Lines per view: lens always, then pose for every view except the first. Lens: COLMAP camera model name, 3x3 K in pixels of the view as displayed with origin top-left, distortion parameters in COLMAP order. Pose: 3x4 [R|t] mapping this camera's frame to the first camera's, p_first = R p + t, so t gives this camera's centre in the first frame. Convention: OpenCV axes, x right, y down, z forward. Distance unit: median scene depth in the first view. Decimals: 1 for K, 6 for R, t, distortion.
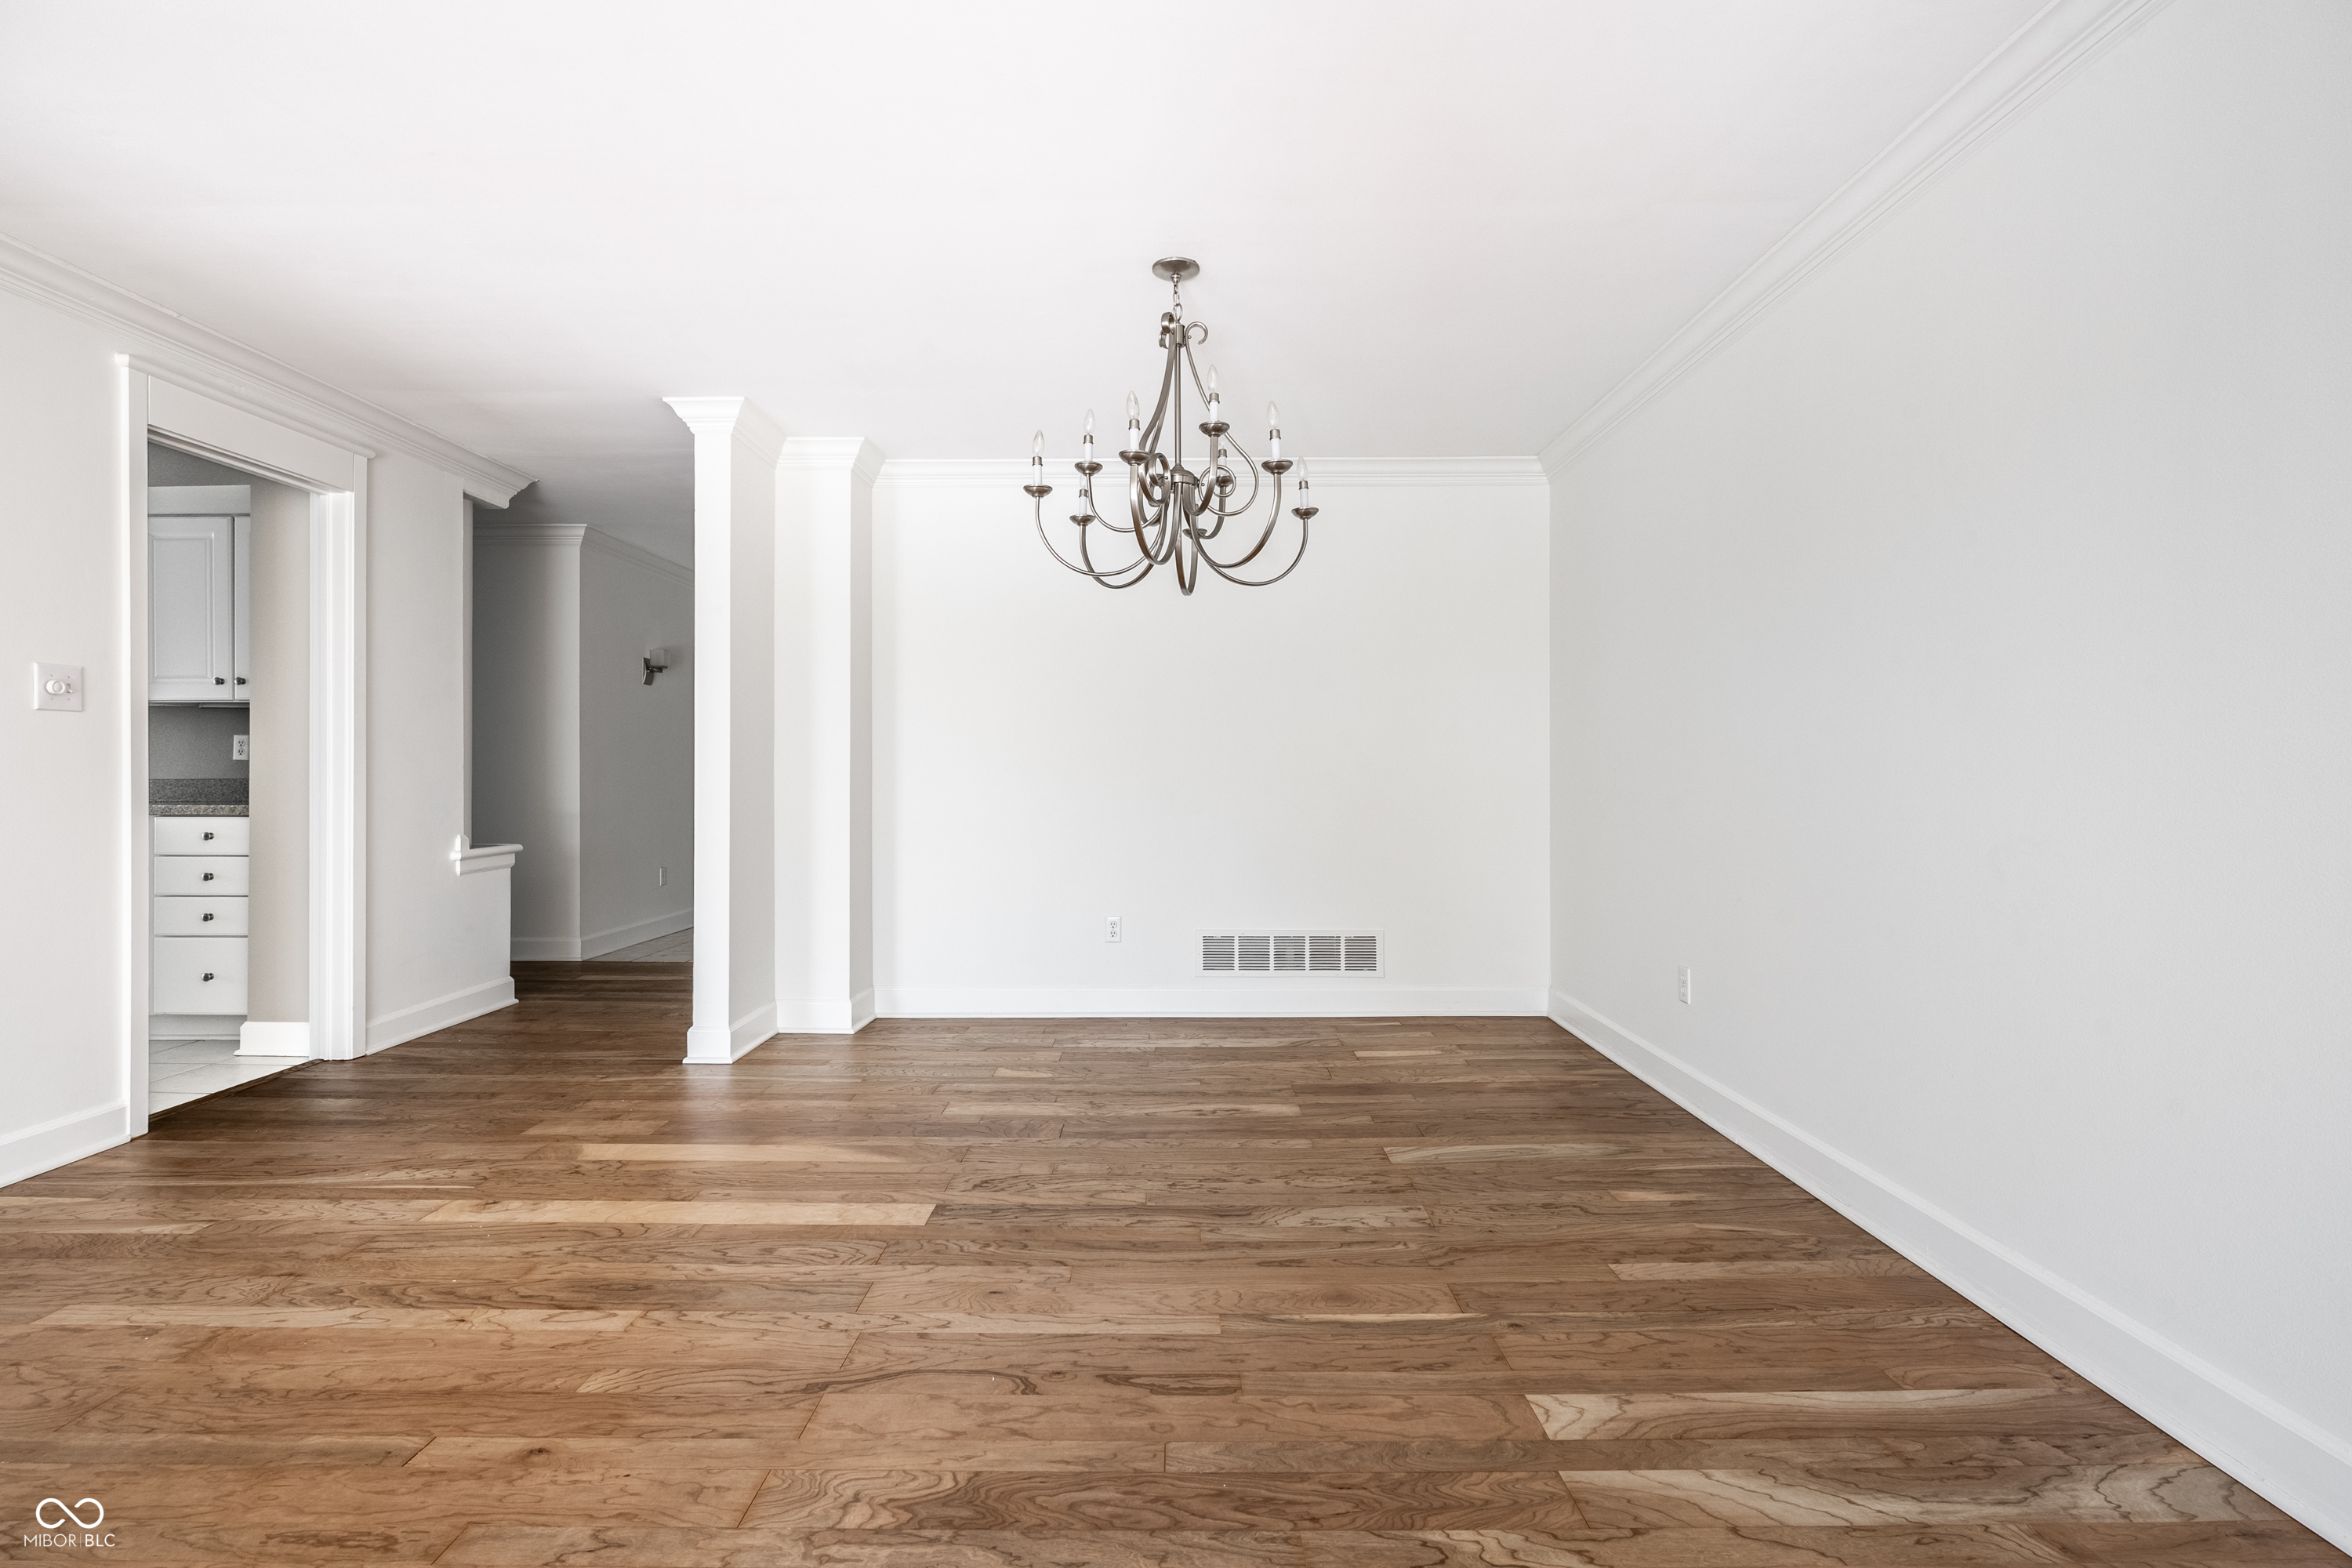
lens RADIAL K [[1086.5, 0, 1170.5], [0, 1086.5, 773.7], [0, 0, 1]] dist [0.001950, 0.000626]
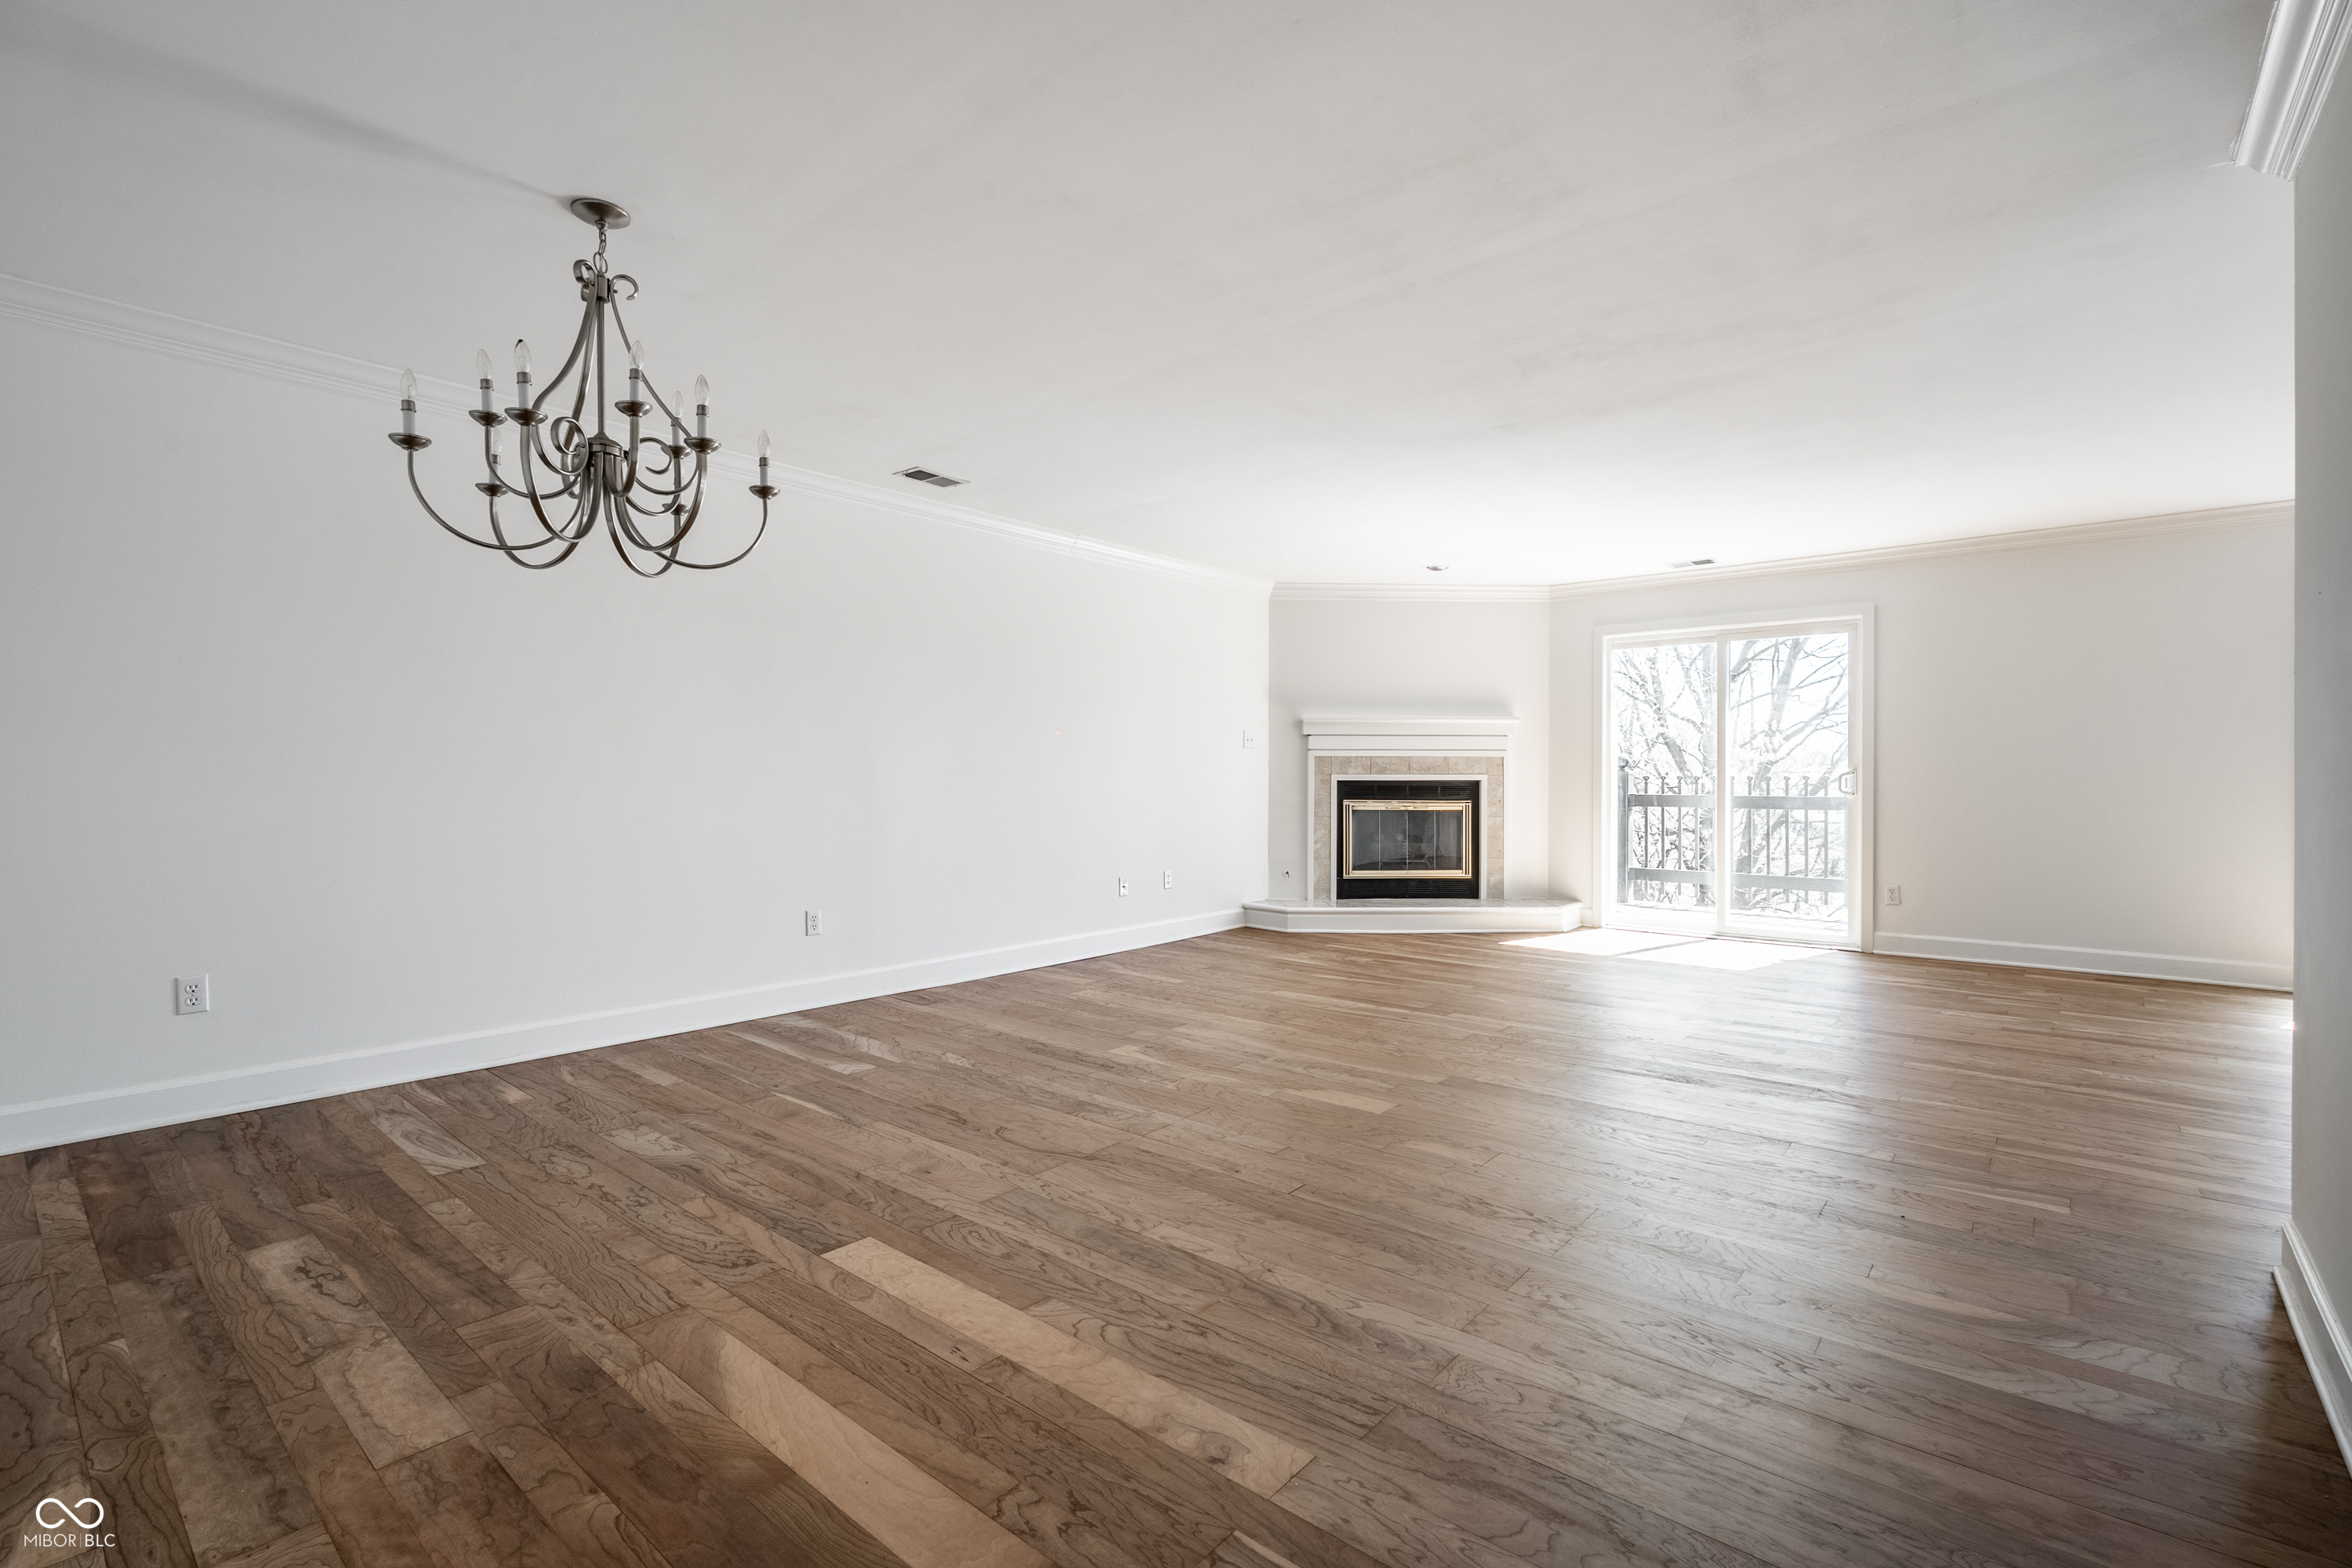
lens RADIAL K [[1034.2, 0, 1173.2], [0, 1034.2, 775.6], [0, 0, 1]] dist [-0.001931, -0.000357]
pose [[-0.765081, -0.000494, 0.643934, -0.913078], [-0.001508, 0.999998, -0.001023, 0.004119], [-0.643932, -0.001754, -0.765080, 1.361604]]
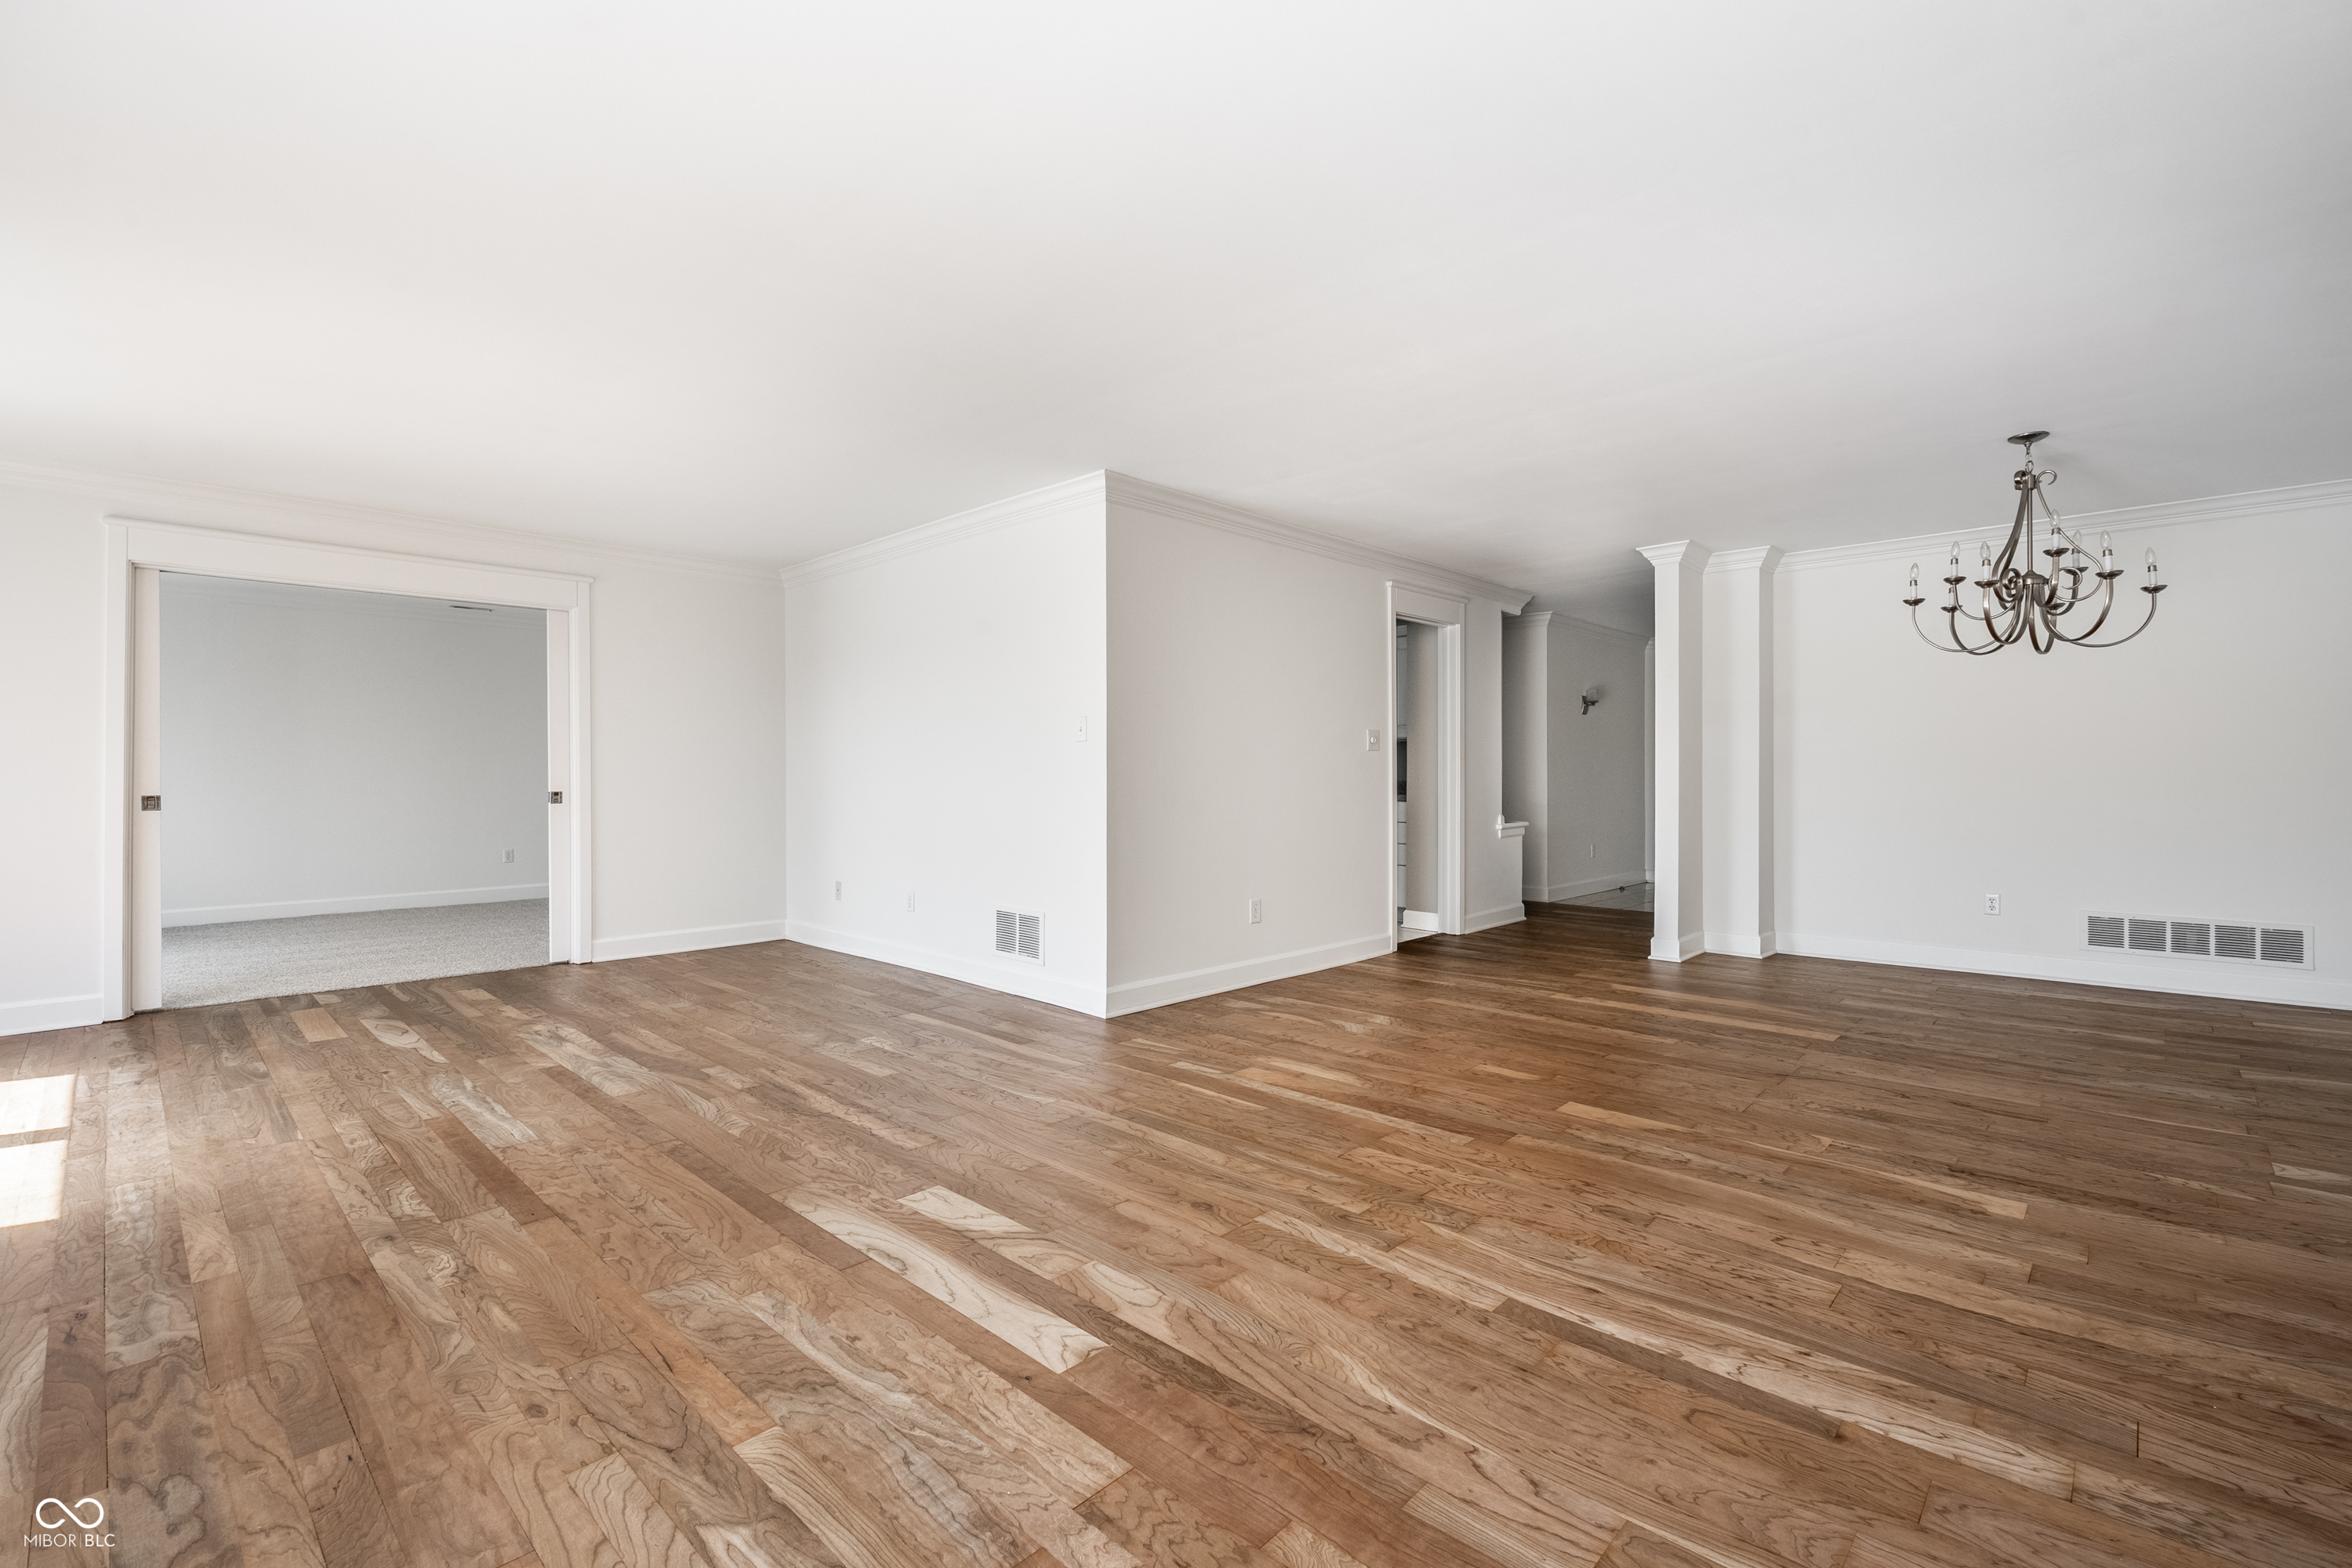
lens RADIAL K [[1034.2, 0, 1173.2], [0, 1034.2, 775.6], [0, 0, 1]] dist [-0.001931, -0.000357]
pose [[0.729866, -0.000320, -0.683591, 0.116341], [0.001207, 0.999999, 0.000821, -0.009415], [0.683590, -0.001425, 0.729865, -0.817576]]
